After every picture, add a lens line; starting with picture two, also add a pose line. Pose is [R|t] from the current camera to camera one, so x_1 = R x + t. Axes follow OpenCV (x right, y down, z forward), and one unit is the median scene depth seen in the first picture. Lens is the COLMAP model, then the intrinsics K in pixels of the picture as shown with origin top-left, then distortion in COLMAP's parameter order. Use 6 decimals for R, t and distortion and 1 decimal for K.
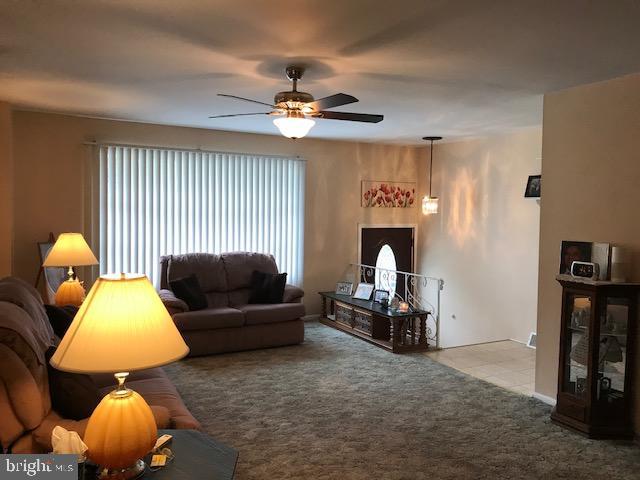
lens RADIAL K [[538.8, 0, 320.0], [0, 538.8, 240.0], [0, 0, 1]] dist [0.010675, -0.017677]
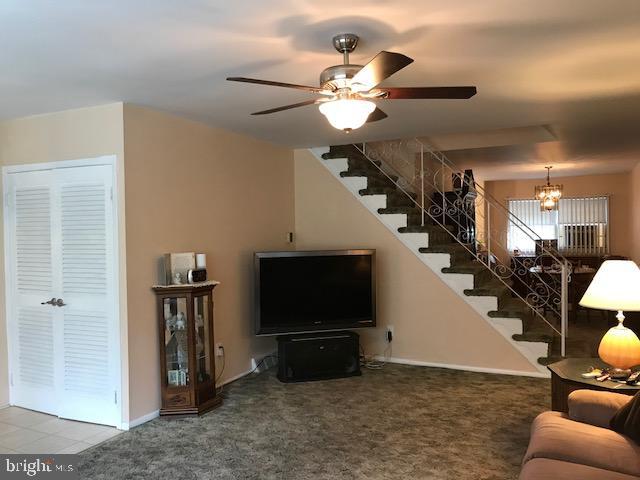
lens RADIAL K [[538.8, 0, 320.0], [0, 538.8, 240.0], [0, 0, 1]] dist [0.010675, -0.017677]
pose [[-0.593792, -0.027059, 0.804163, -0.618126], [0.043372, 0.996905, 0.065570, -0.087737], [-0.803449, 0.073813, -0.590781, 1.462870]]
